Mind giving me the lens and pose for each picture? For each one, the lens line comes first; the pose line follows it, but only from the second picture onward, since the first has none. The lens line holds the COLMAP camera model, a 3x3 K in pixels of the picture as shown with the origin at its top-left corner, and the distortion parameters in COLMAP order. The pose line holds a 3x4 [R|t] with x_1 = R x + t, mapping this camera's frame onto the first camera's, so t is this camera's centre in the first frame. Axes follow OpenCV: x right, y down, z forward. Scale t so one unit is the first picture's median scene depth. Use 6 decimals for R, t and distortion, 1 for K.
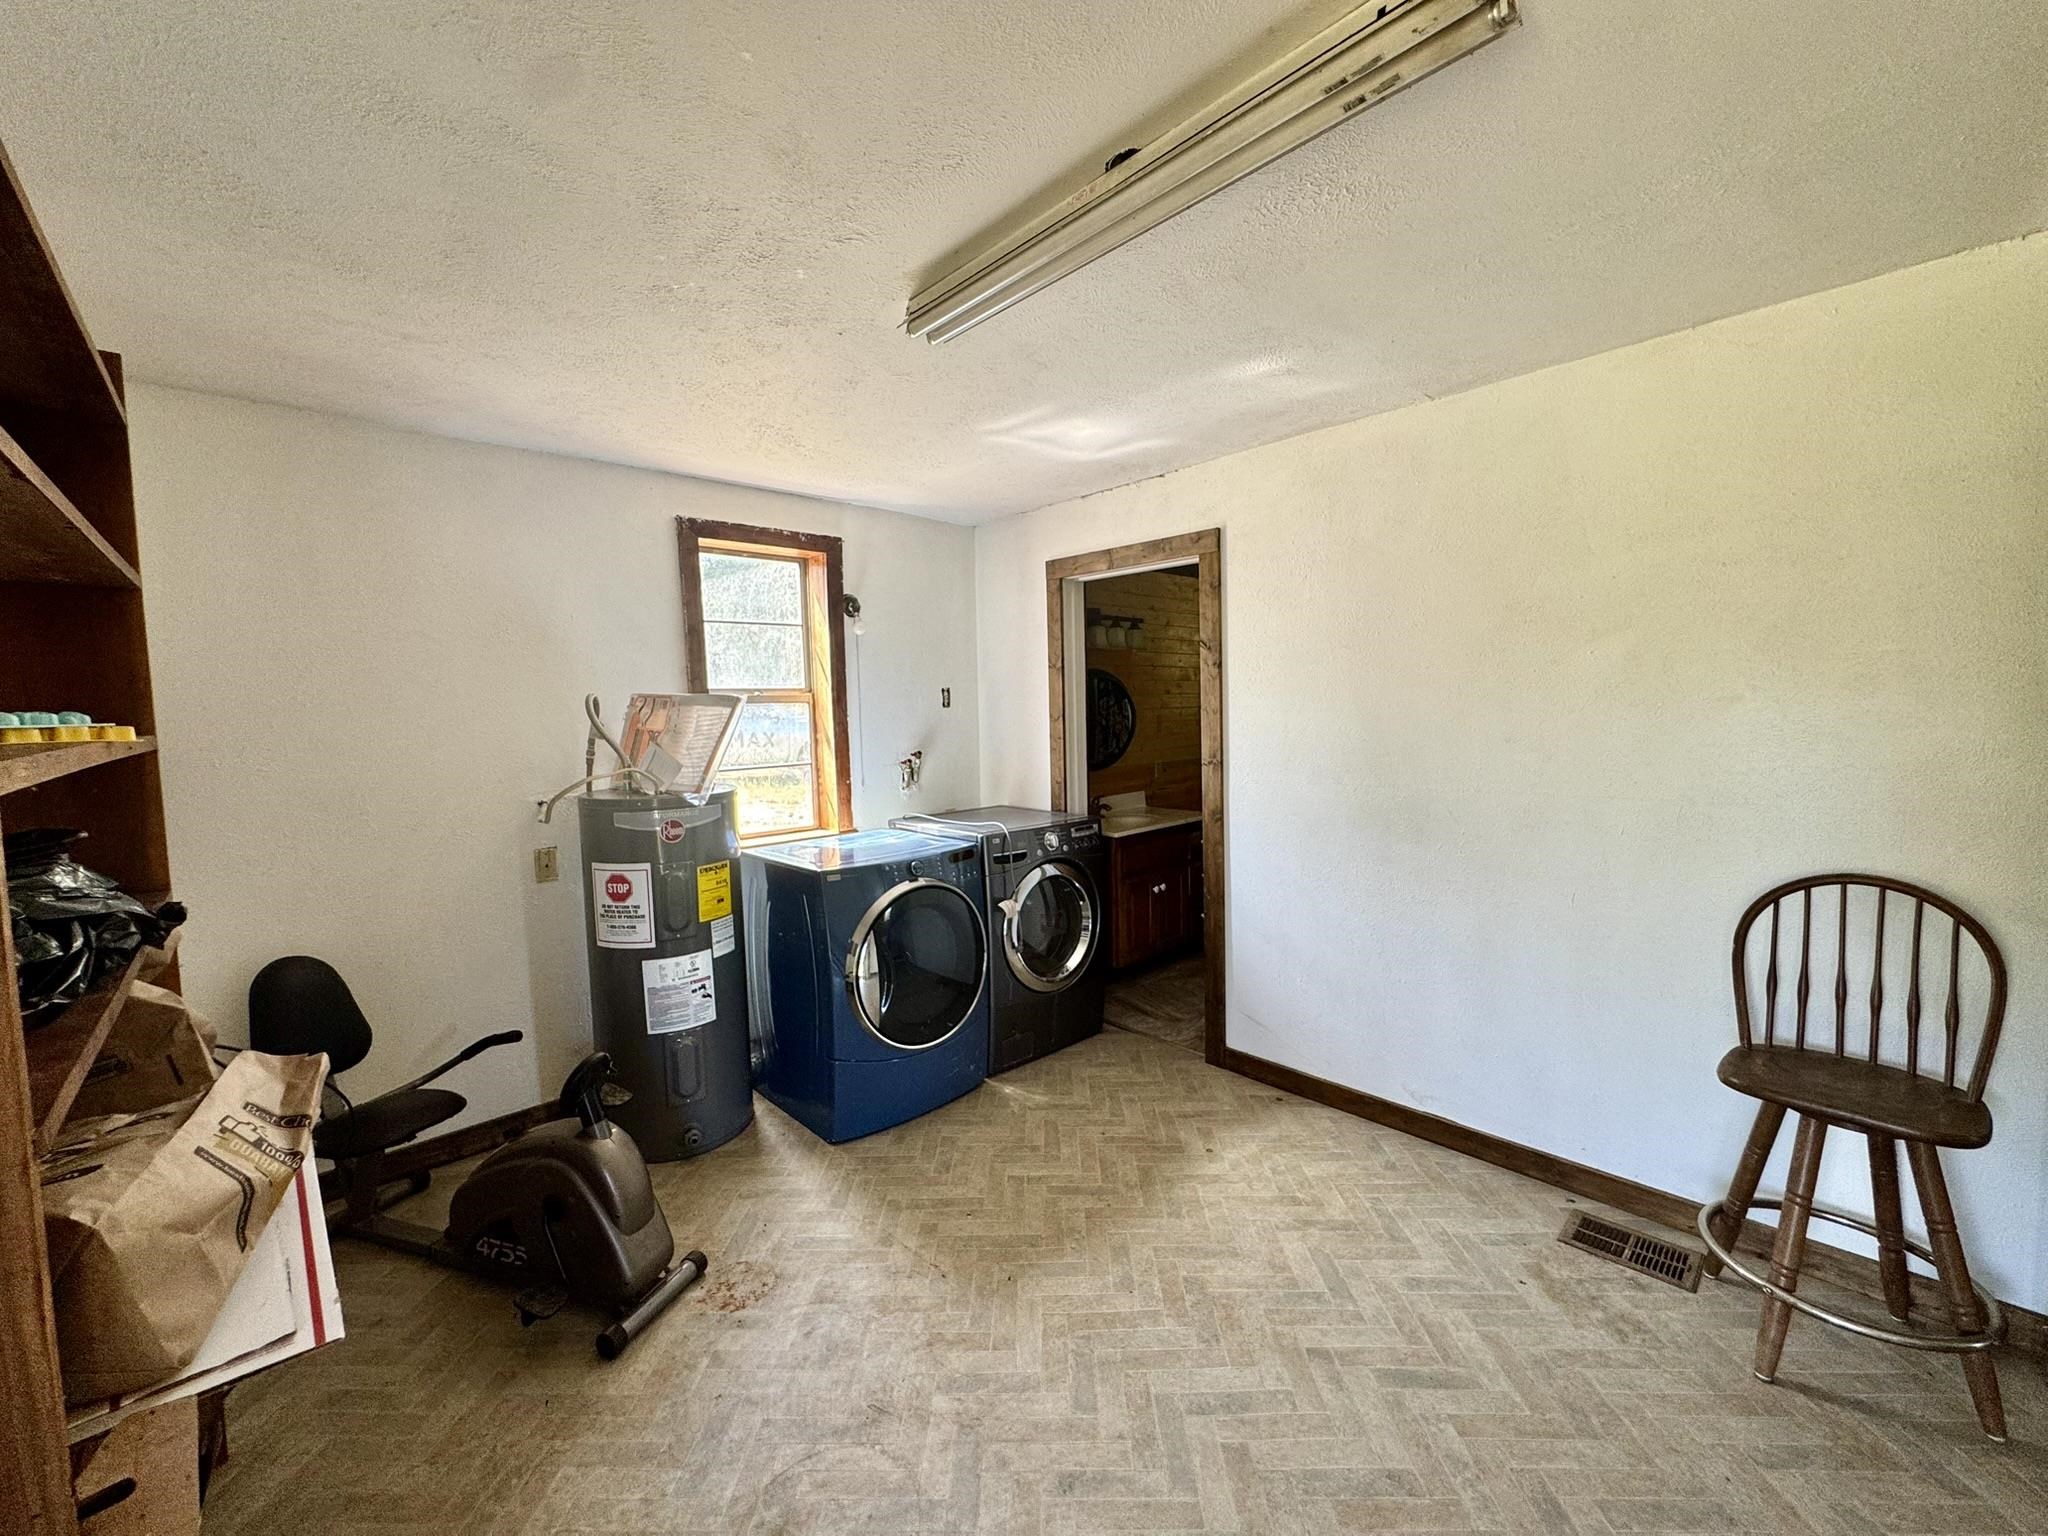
lens RADIAL K [[816.9, 0, 1031.1], [0, 816.9, 761.8], [0, 0, 1]] dist [-0.001069, 0.000934]
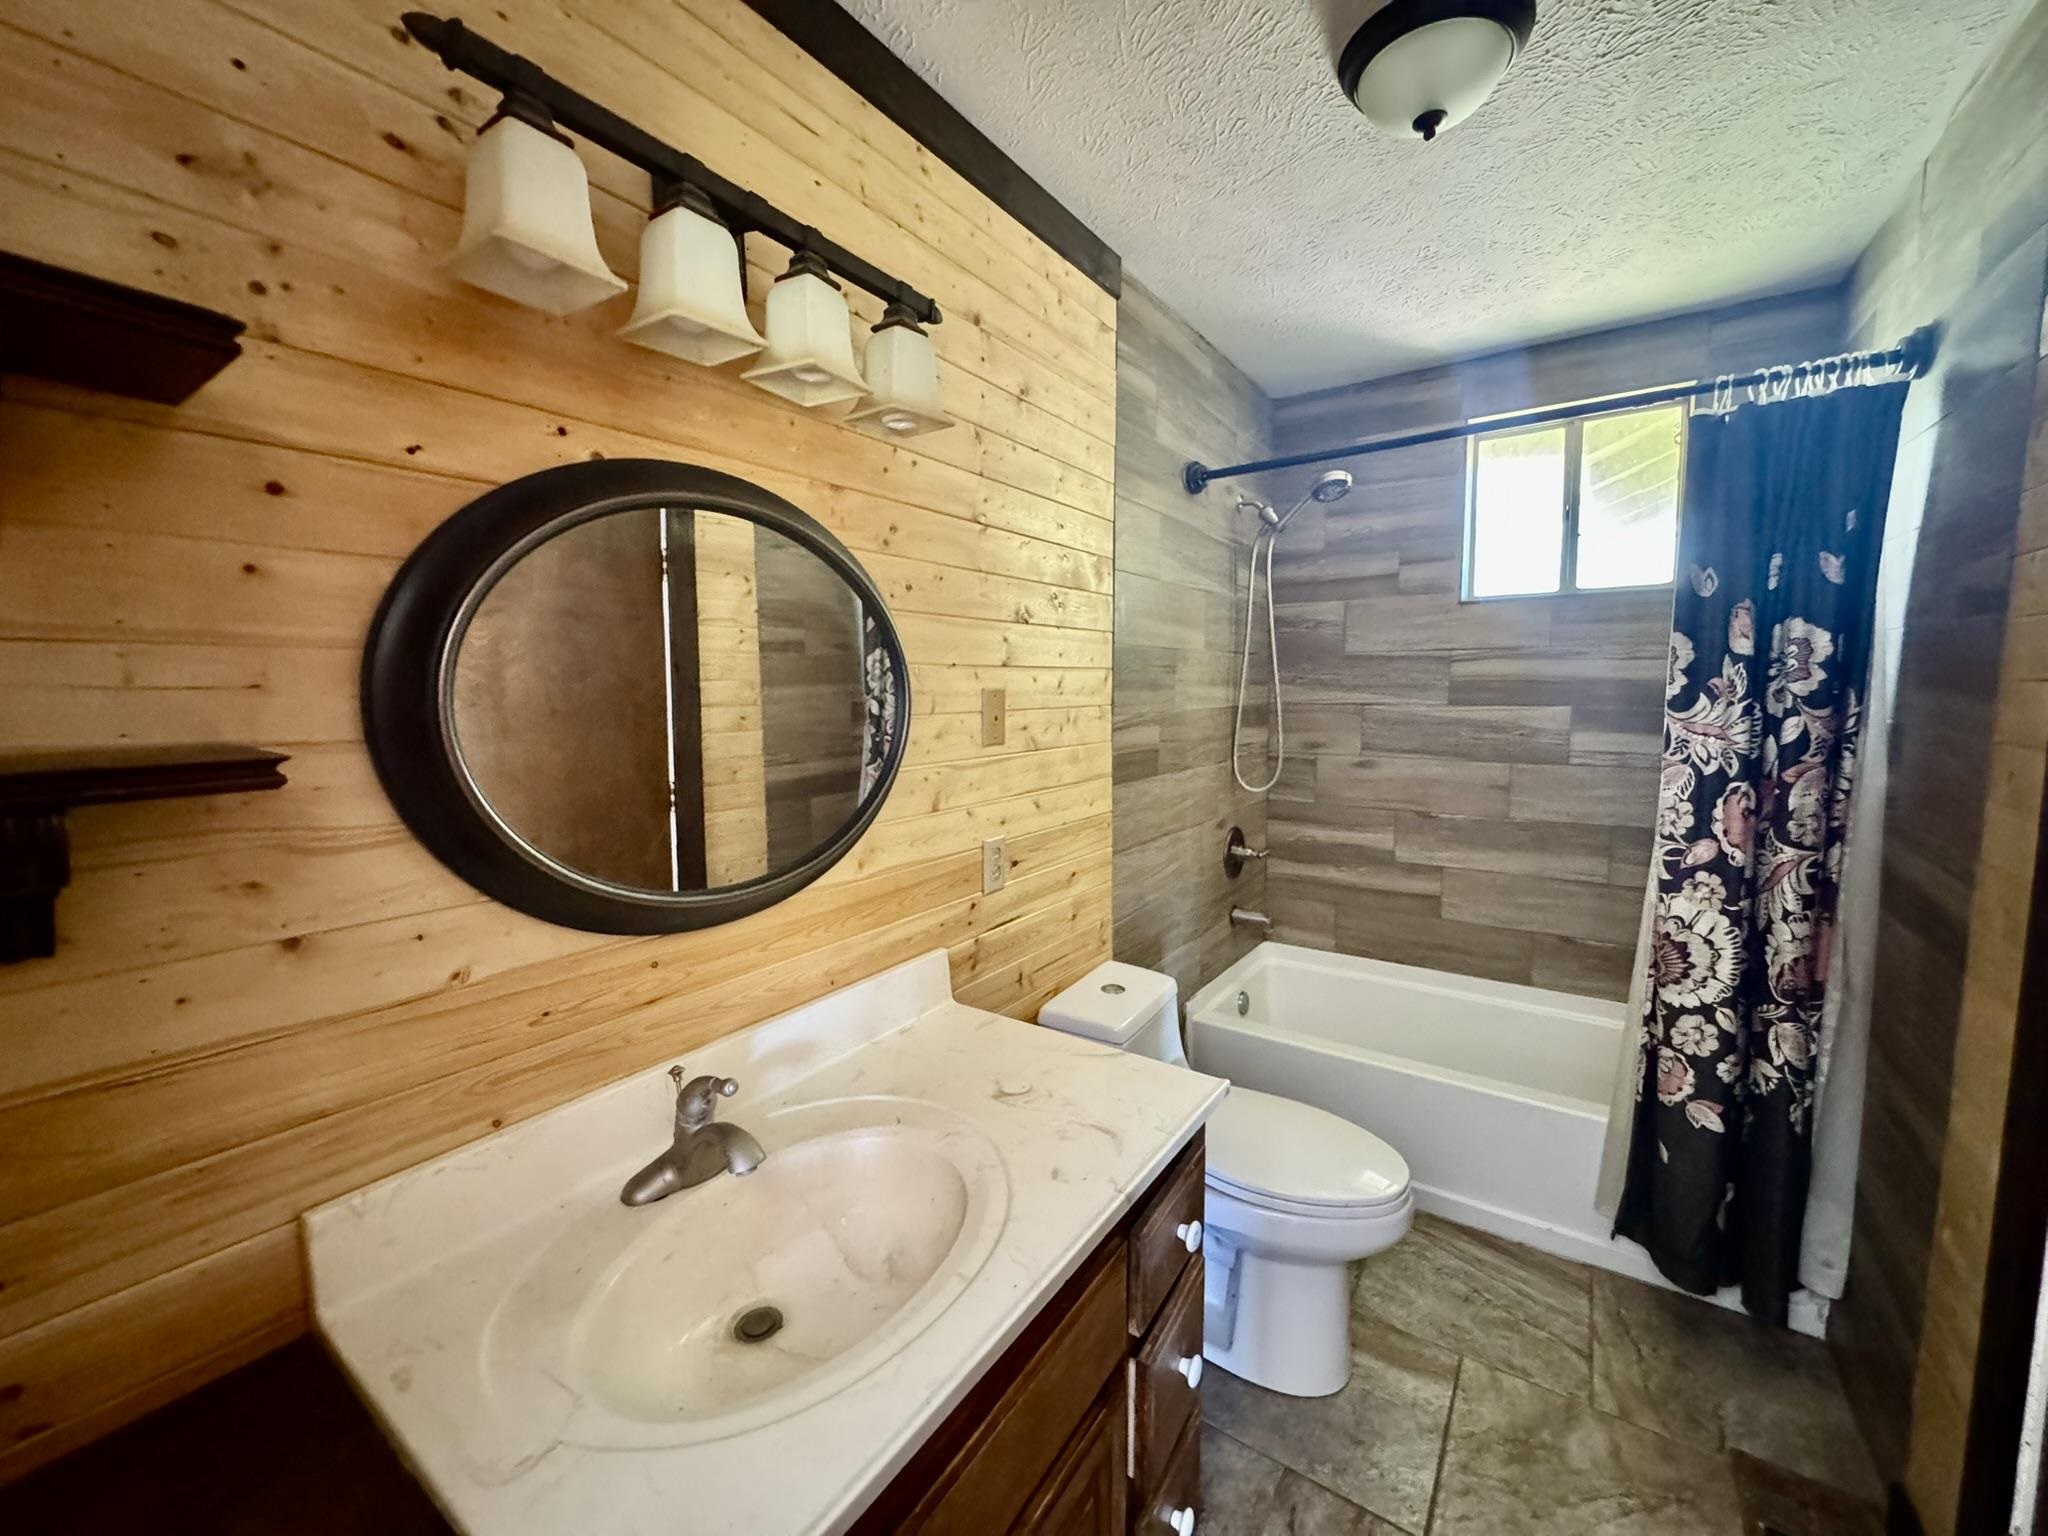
lens RADIAL K [[816.9, 0, 1021.2], [0, 816.9, 762.8], [0, 0, 1]] dist [-0.001069, 0.000934]
pose [[0.981003, -0.001245, 0.193988, 0.107957], [-0.003617, 0.999688, 0.024710, -0.038831], [-0.193958, -0.024942, 0.980693, 0.705022]]
